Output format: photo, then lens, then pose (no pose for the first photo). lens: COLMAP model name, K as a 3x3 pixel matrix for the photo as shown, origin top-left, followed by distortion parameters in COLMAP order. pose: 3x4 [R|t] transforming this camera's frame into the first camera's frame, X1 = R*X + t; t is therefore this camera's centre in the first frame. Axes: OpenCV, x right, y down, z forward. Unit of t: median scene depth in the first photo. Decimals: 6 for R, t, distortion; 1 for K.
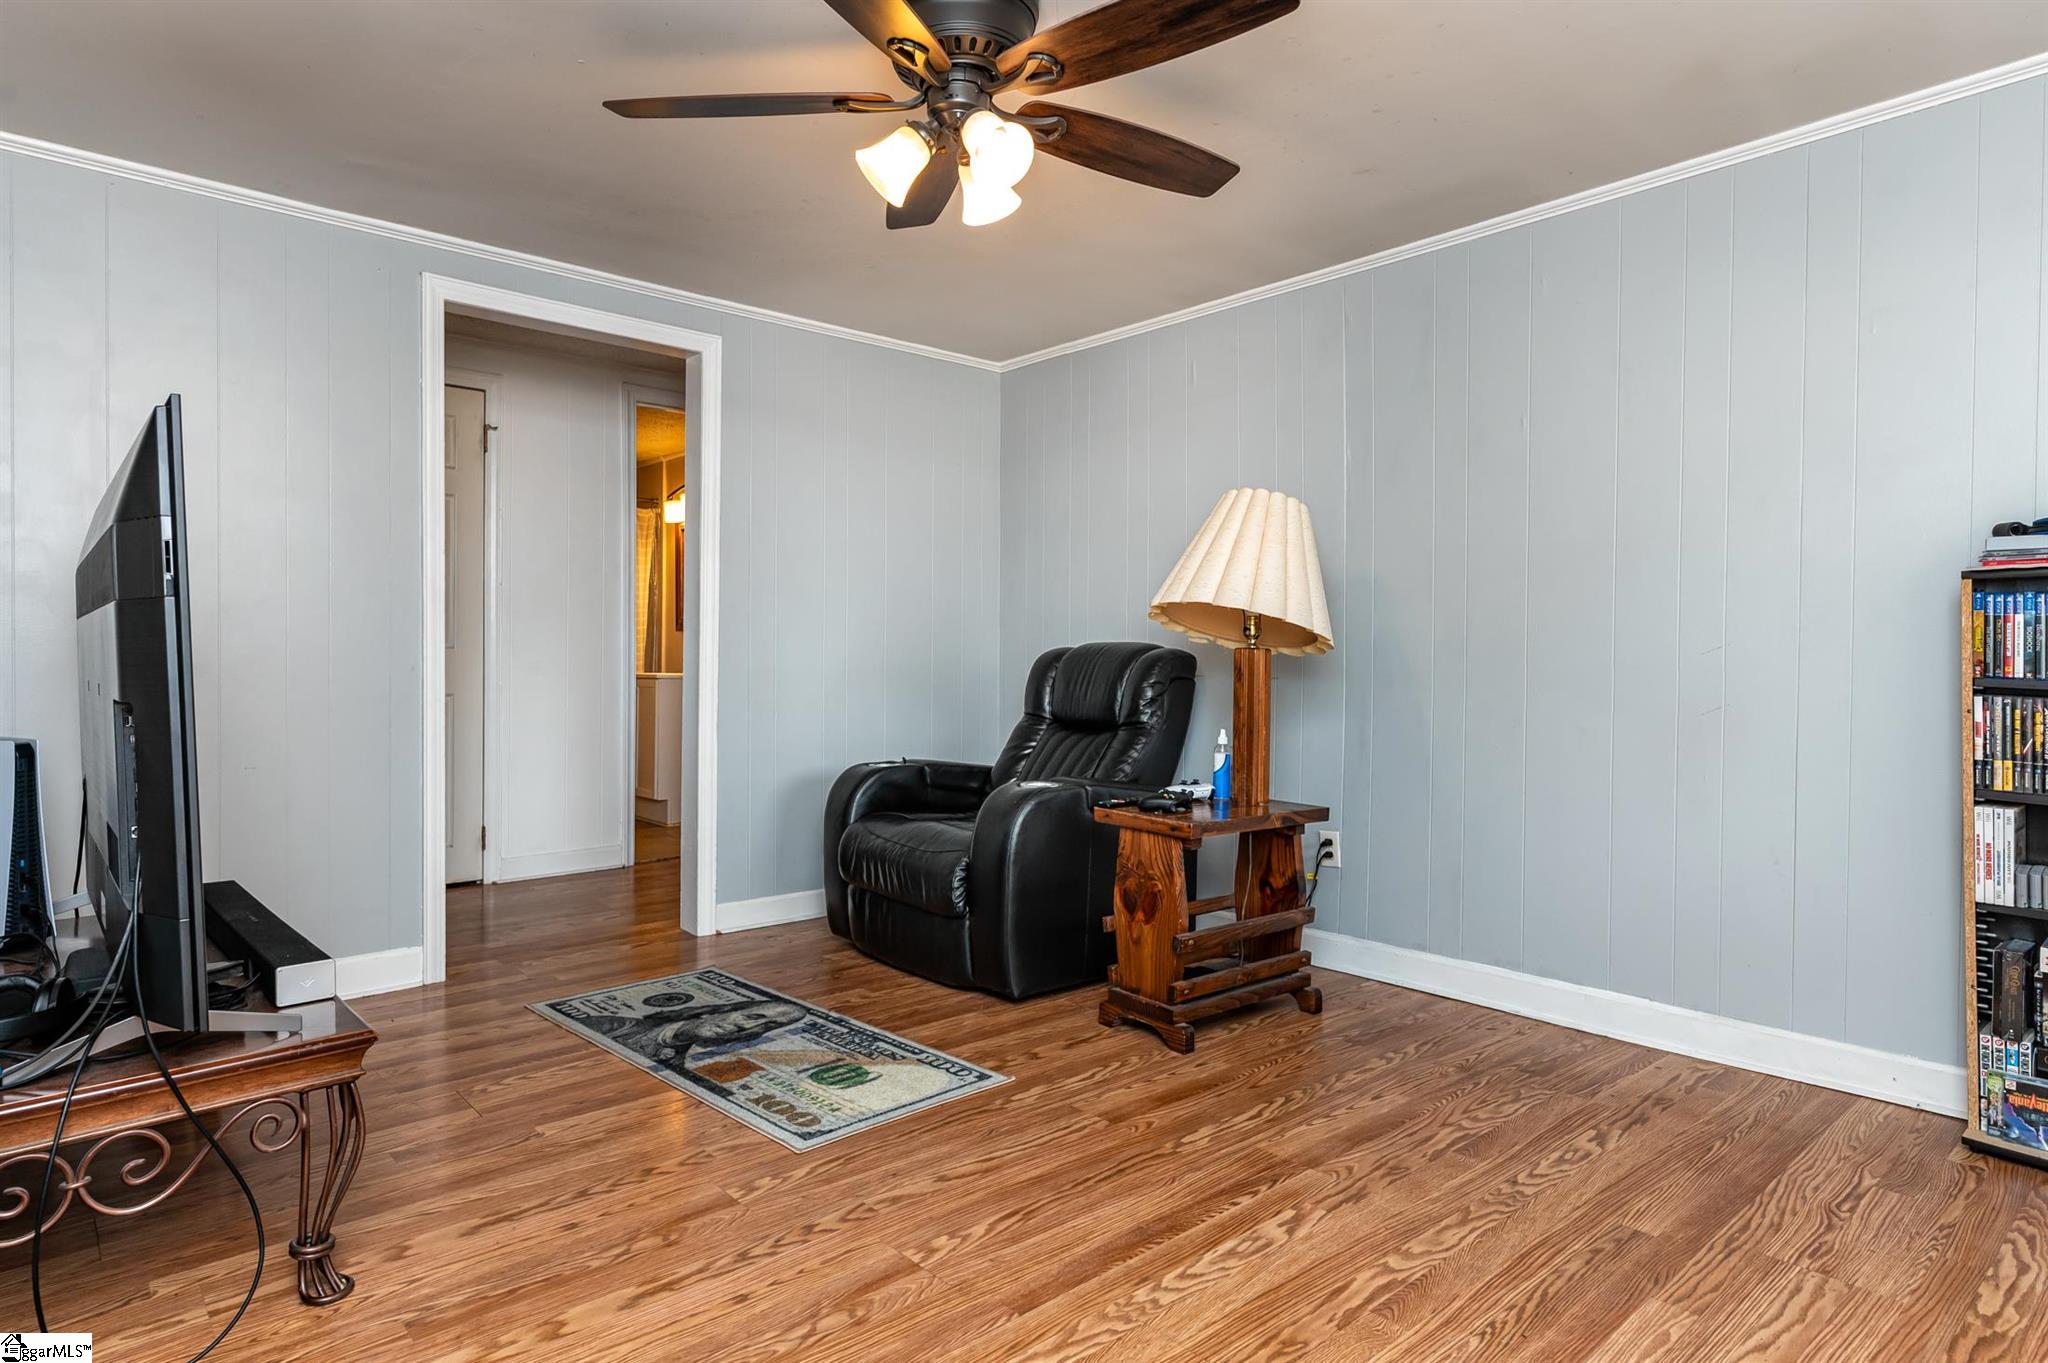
lens RADIAL K [[1178.1, 0, 1035.4], [0, 1178.1, 676.5], [0, 0, 1]] dist [-0.000756, 0.001262]
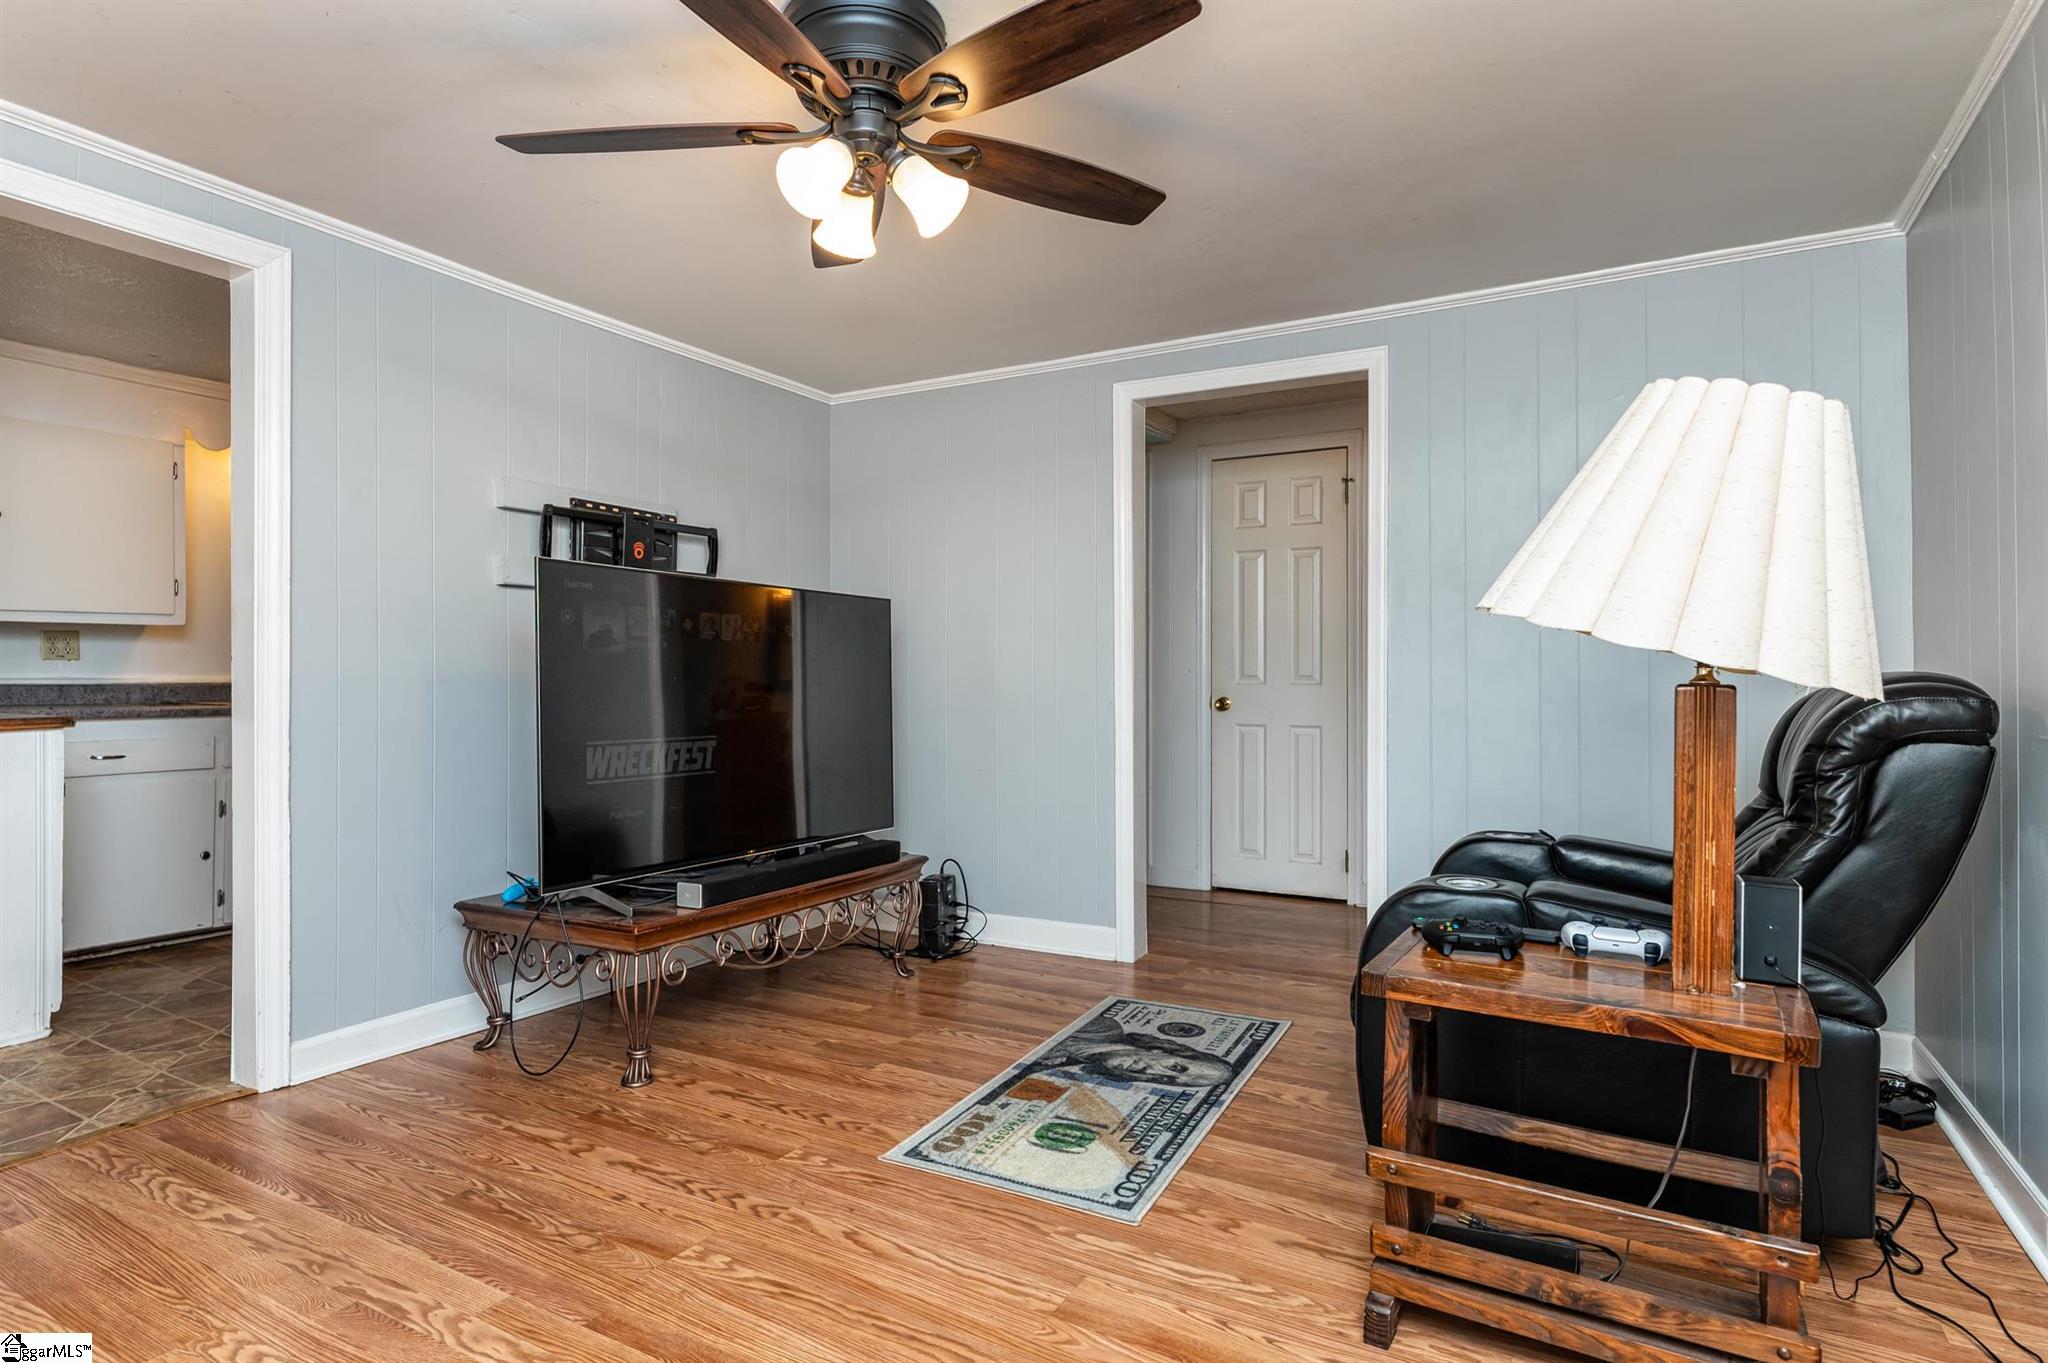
lens RADIAL K [[1104.1, 0, 1018.9], [0, 1104.1, 669.9], [0, 0, 1]] dist [0.004569, -0.000134]
pose [[0.293402, -0.010400, -0.955933, 0.639916], [-0.020024, 0.999655, -0.017021, -0.021432], [0.955779, 0.024136, 0.293092, 0.648359]]
